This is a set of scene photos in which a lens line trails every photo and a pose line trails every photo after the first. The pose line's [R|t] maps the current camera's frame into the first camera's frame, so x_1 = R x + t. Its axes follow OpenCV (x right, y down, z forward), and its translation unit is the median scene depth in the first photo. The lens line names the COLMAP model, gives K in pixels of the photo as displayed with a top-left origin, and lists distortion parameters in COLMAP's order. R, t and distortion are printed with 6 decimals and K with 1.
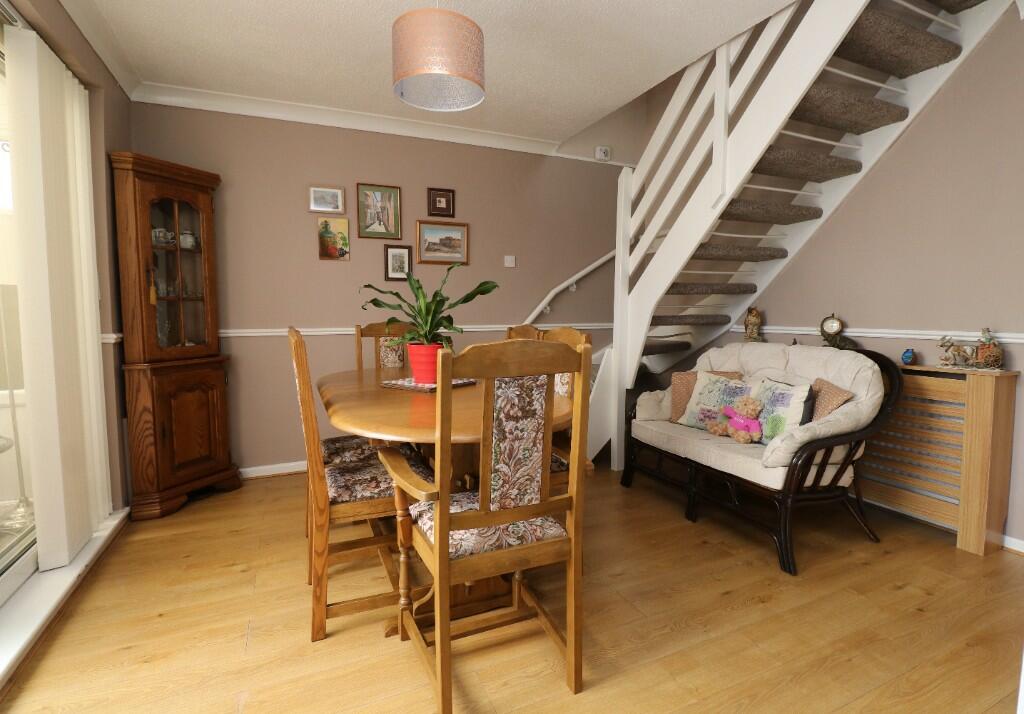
lens RADIAL K [[500.9, 0, 480.7], [0, 500.9, 343.4], [0, 0, 1]] dist [-0.014822, -0.001416]
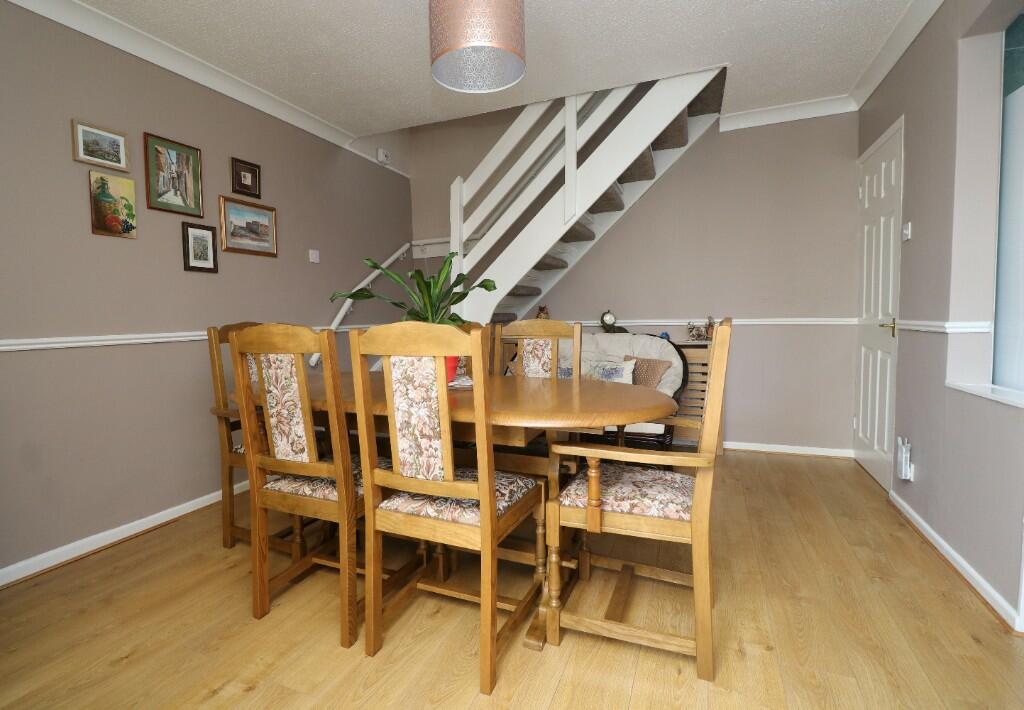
lens RADIAL K [[500.9, 0, 480.7], [0, 500.9, 341.4], [0, 0, 1]] dist [-0.014822, -0.001416]
pose [[0.746072, -0.042087, 0.664534, -0.367754], [0.055567, 0.998455, 0.000850, 0.005151], [-0.663543, 0.036292, 0.747258, 0.155996]]
